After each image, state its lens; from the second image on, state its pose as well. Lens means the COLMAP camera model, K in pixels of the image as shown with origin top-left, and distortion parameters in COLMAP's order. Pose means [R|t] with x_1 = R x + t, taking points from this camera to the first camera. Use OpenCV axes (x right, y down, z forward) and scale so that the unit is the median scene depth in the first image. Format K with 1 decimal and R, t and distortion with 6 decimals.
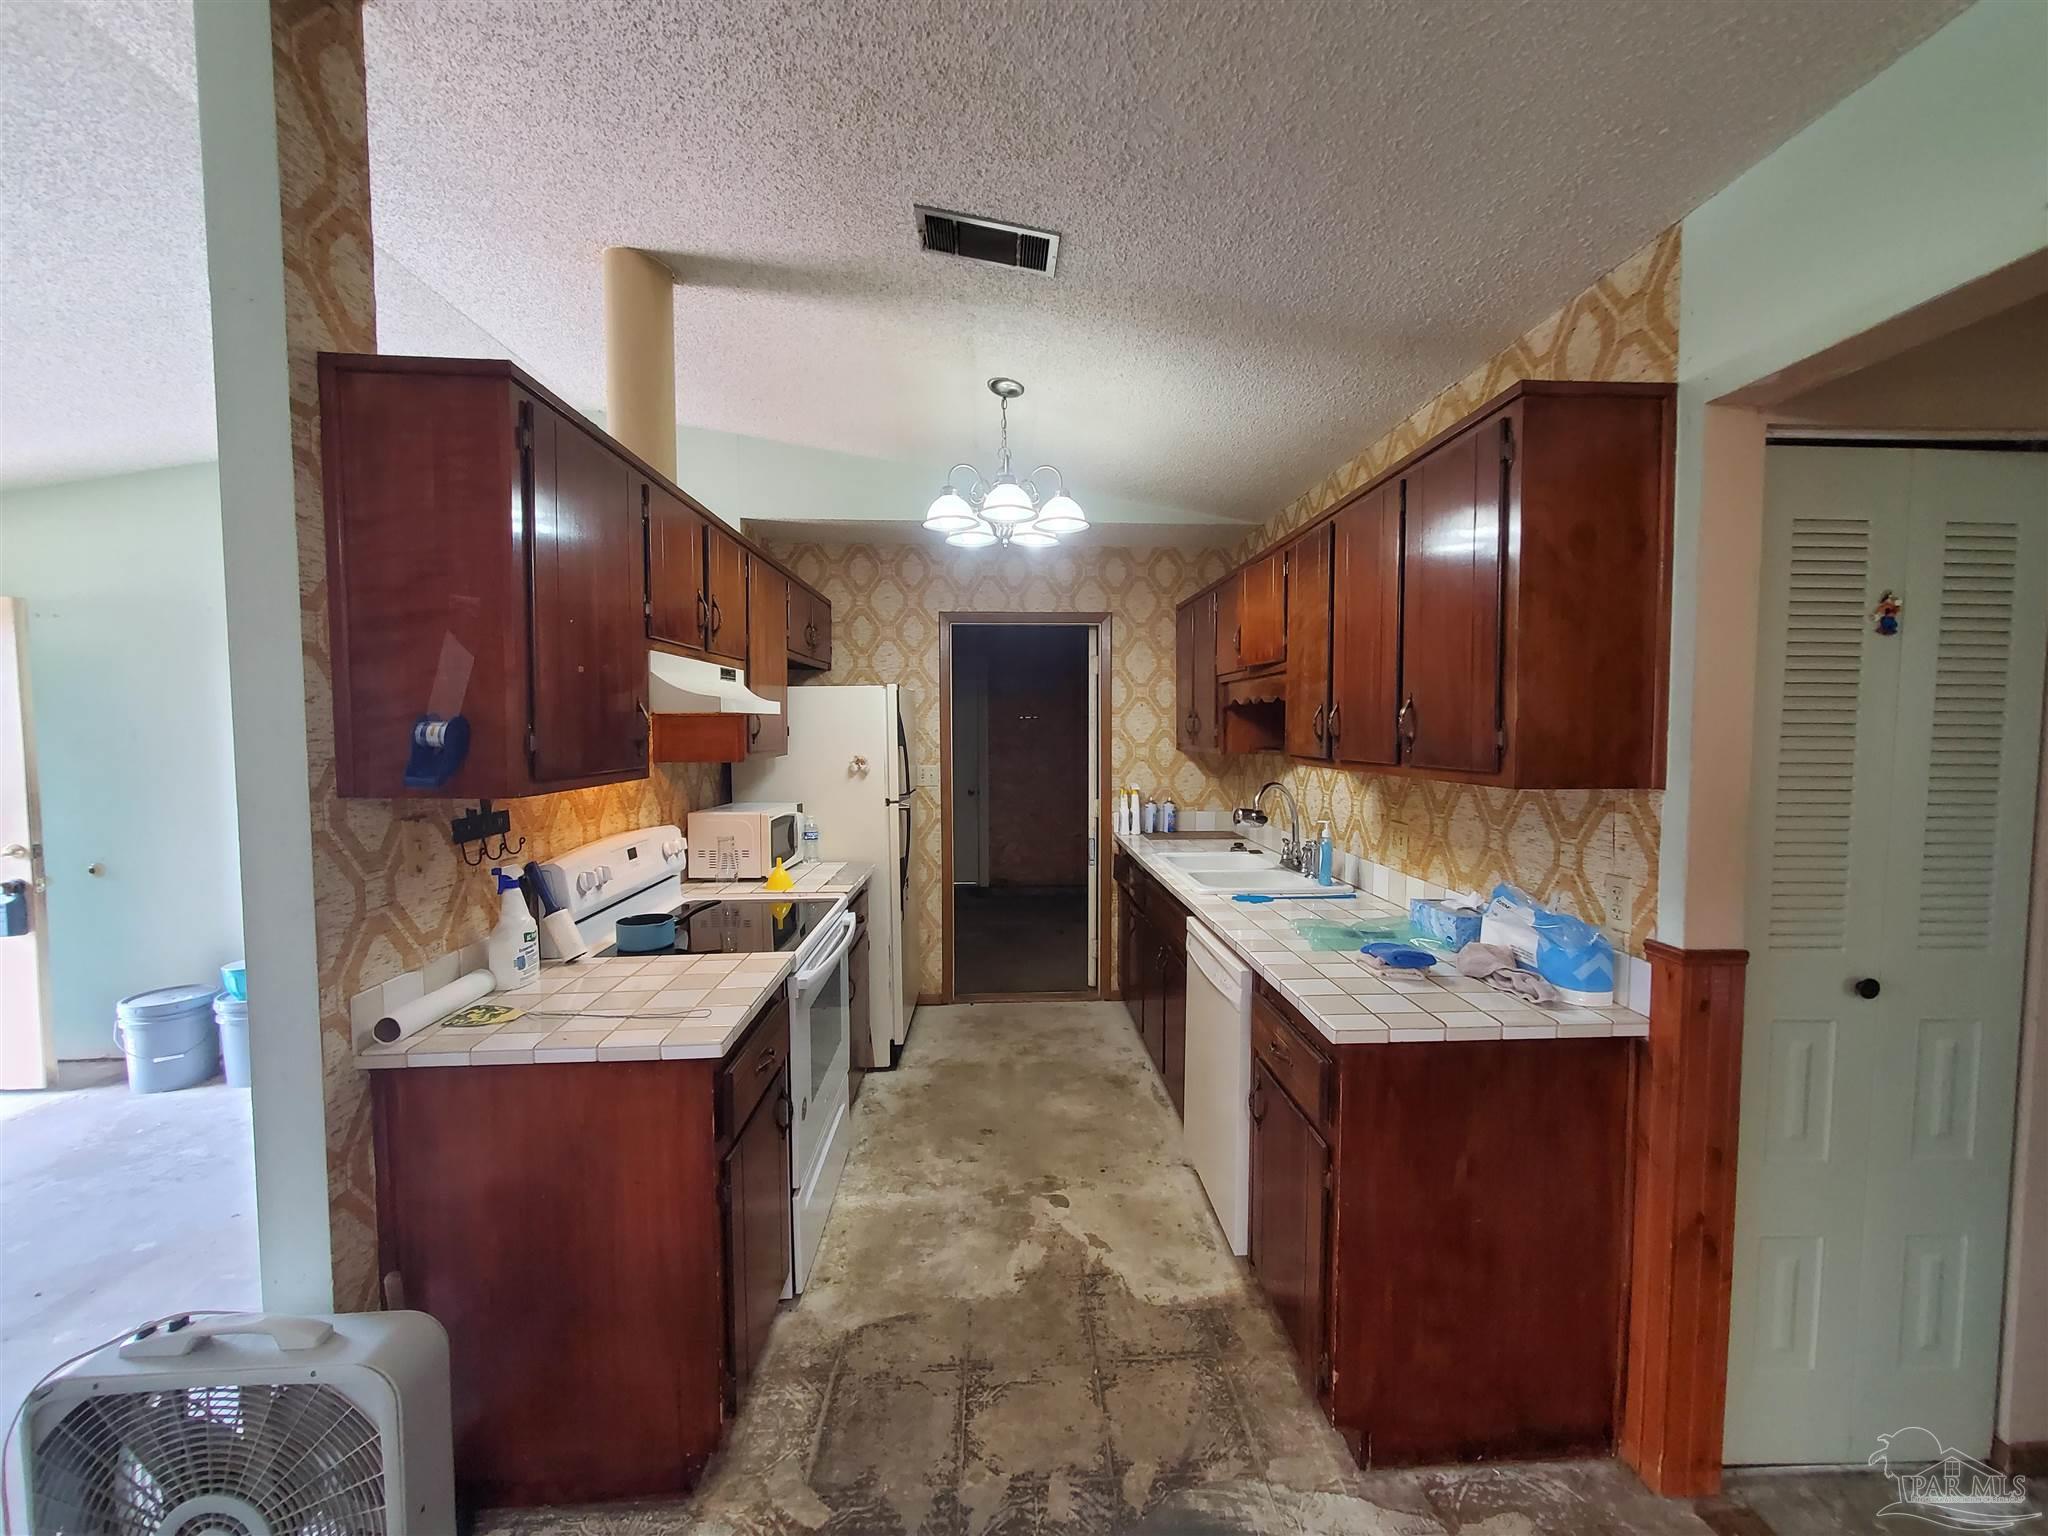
lens RADIAL K [[815.3, 0, 1043.7], [0, 815.3, 764.6], [0, 0, 1]] dist [0.001124, -0.001508]
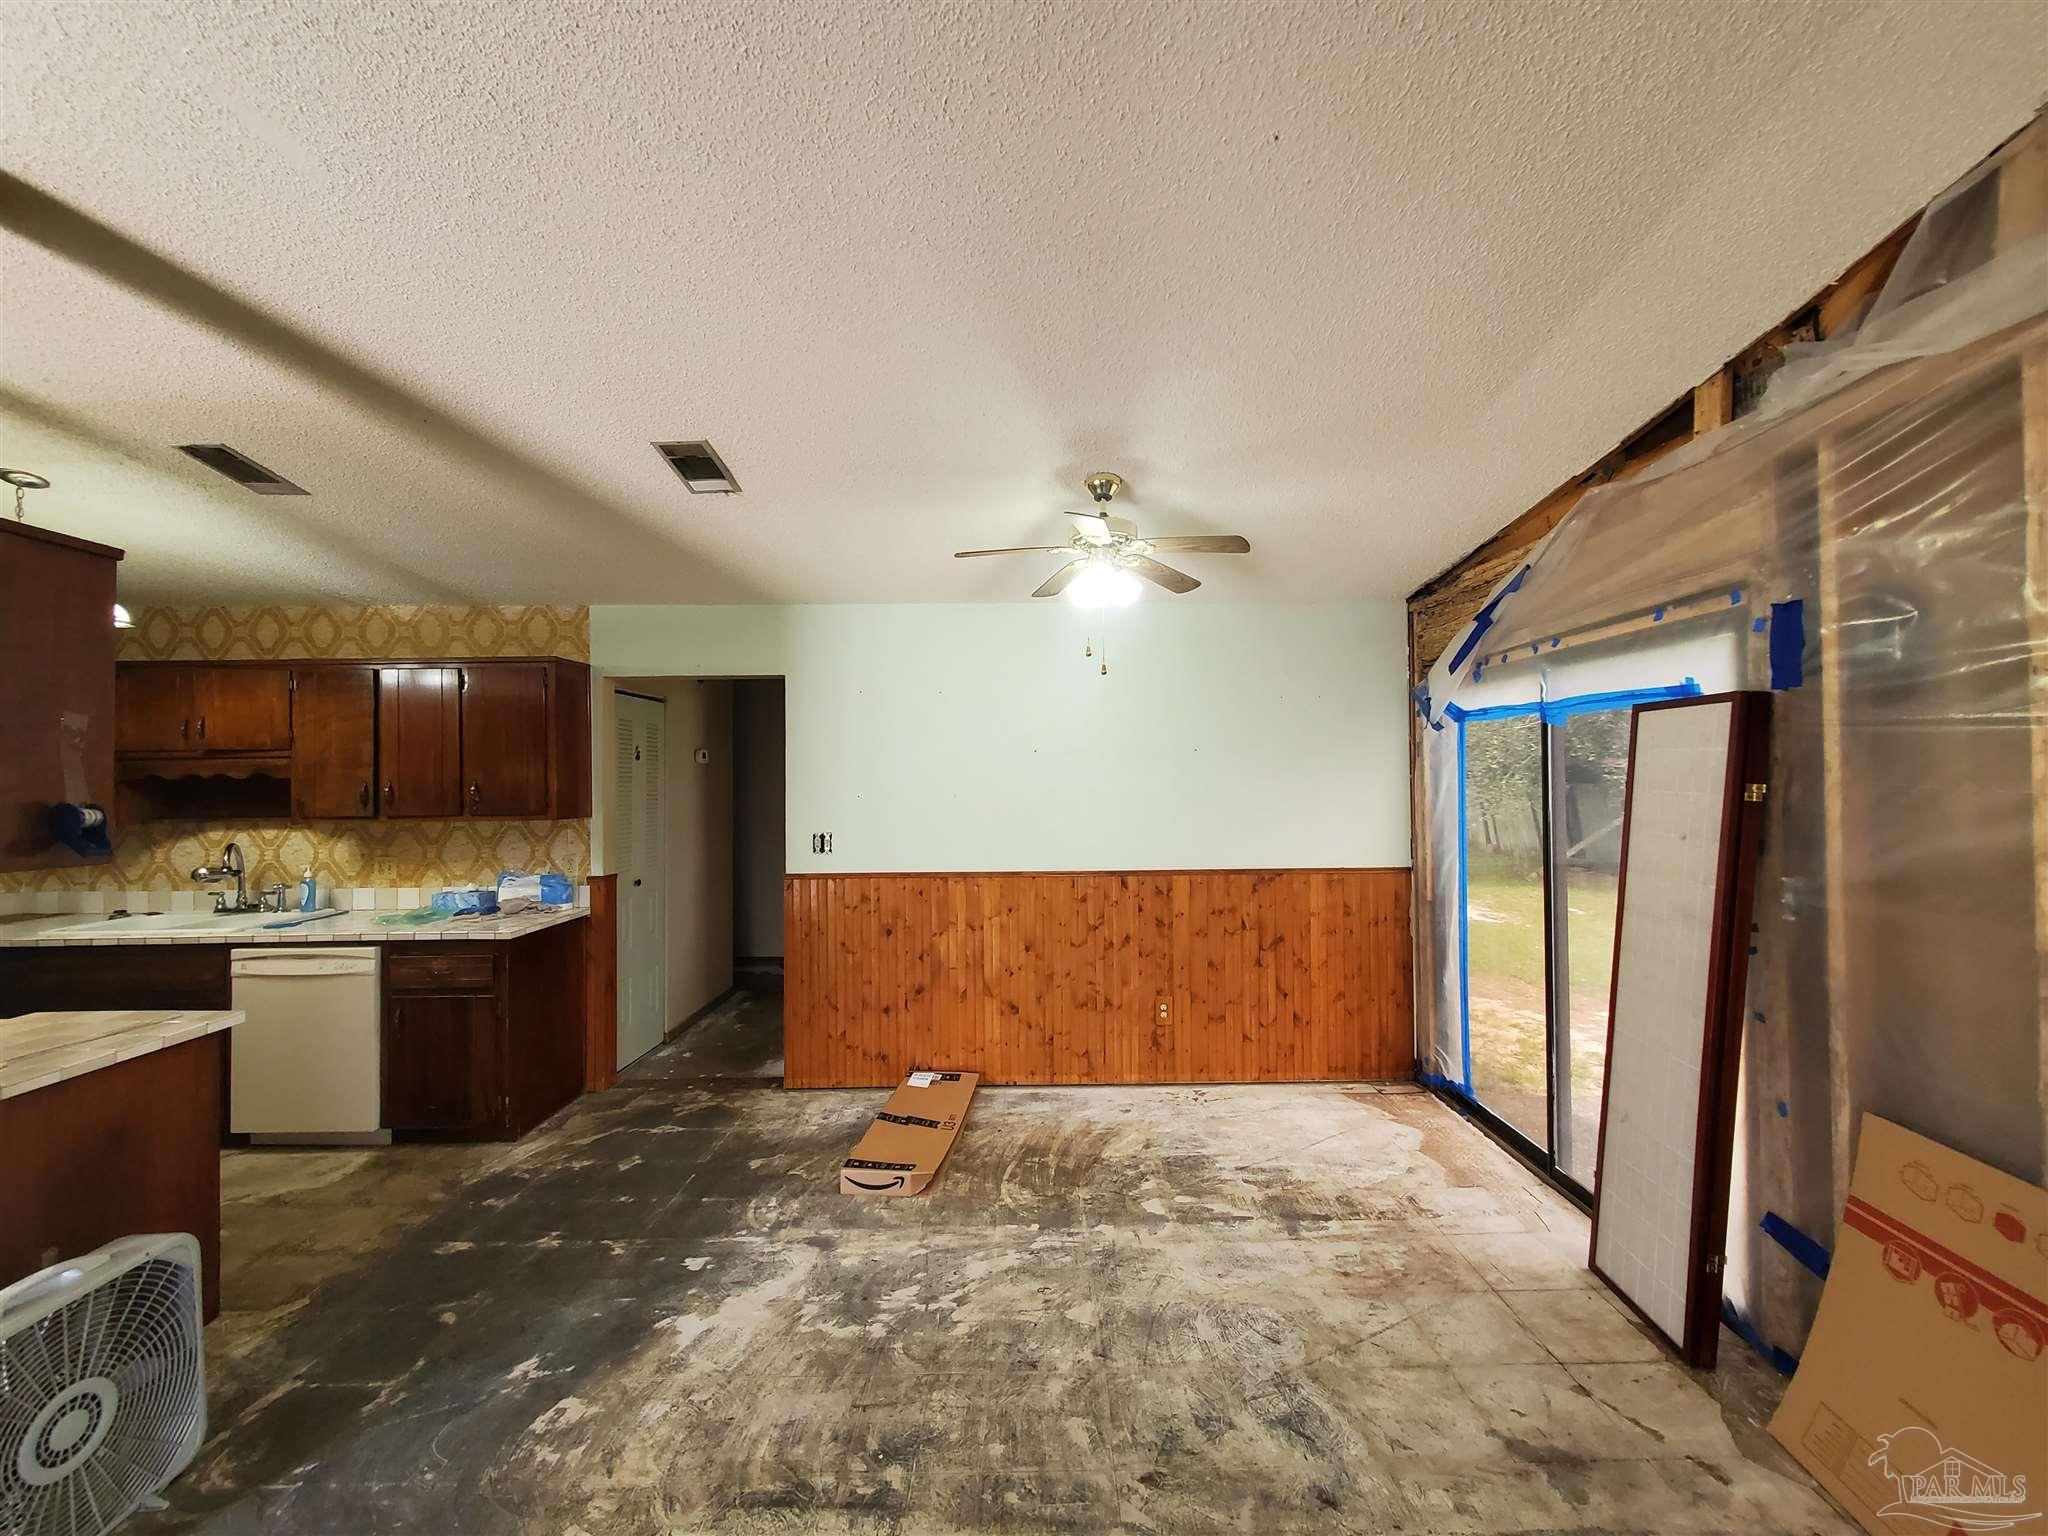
lens RADIAL K [[813.1, 0, 1041.4], [0, 813.1, 766.0], [0, 0, 1]] dist [0.001422, -0.001478]
pose [[0.040705, 0.012073, 0.999098, -1.571265], [0.057779, 0.998225, -0.014417, -0.011029], [-0.997499, 0.058314, 0.039935, -0.485495]]
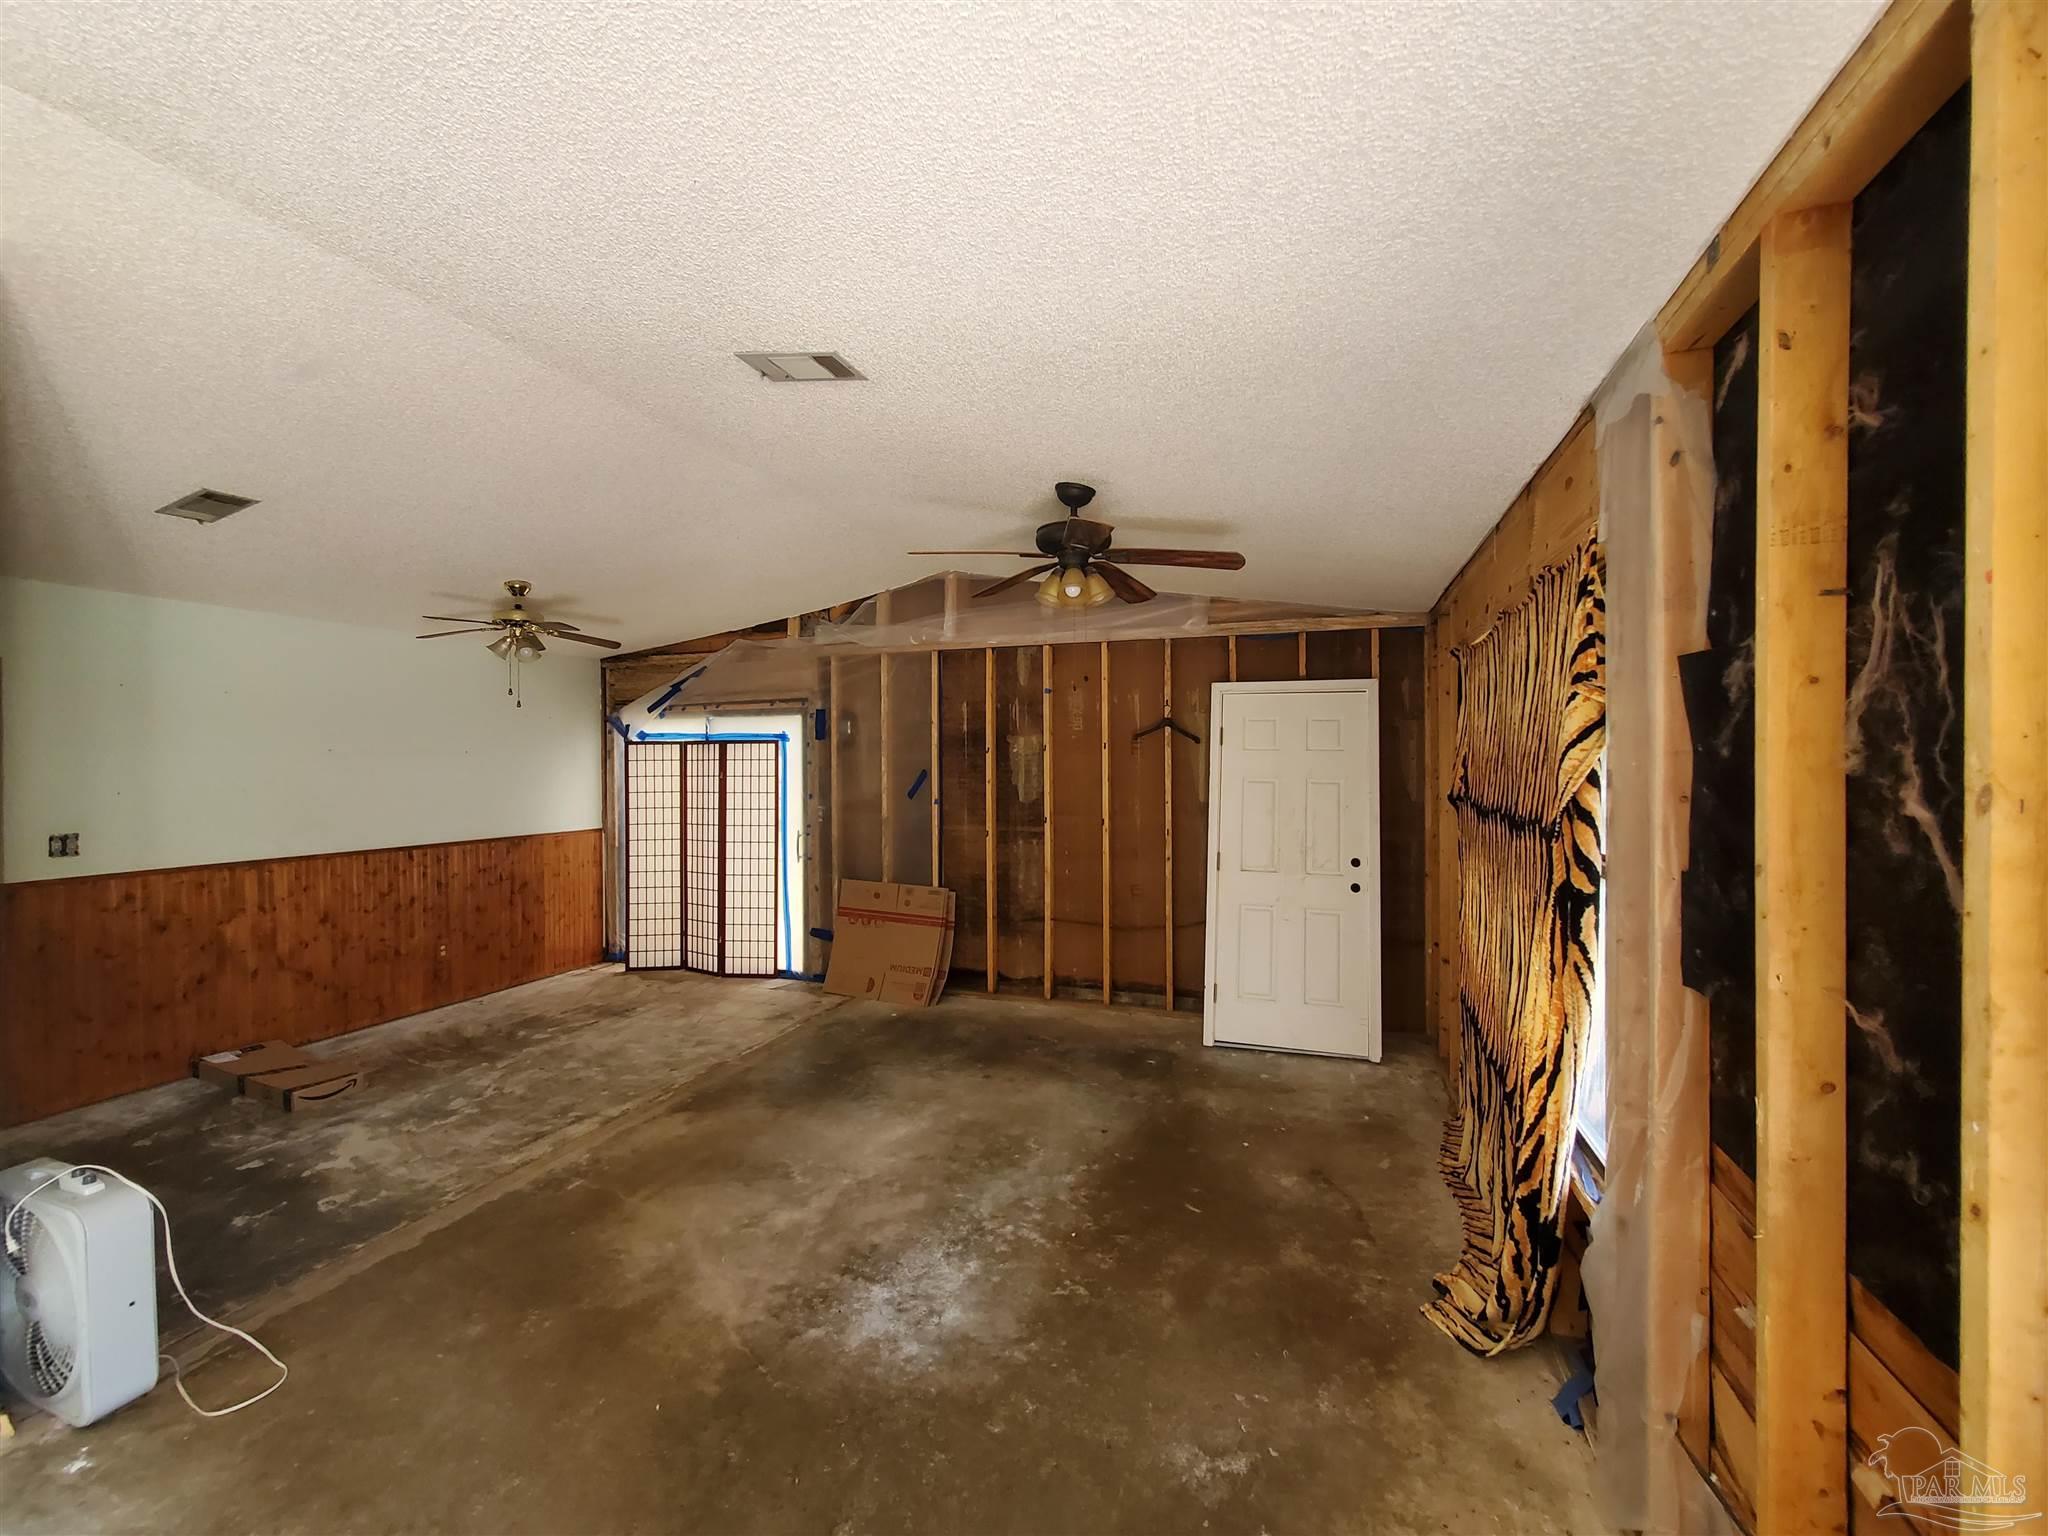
lens RADIAL K [[815.3, 0, 1043.7], [0, 815.3, 764.6], [0, 0, 1]] dist [0.001124, -0.001508]
pose [[-0.927932, 0.004060, 0.372729, -2.446561], [0.023408, 0.998602, 0.047399, -0.111158], [-0.372015, 0.052708, -0.926729, 1.236883]]
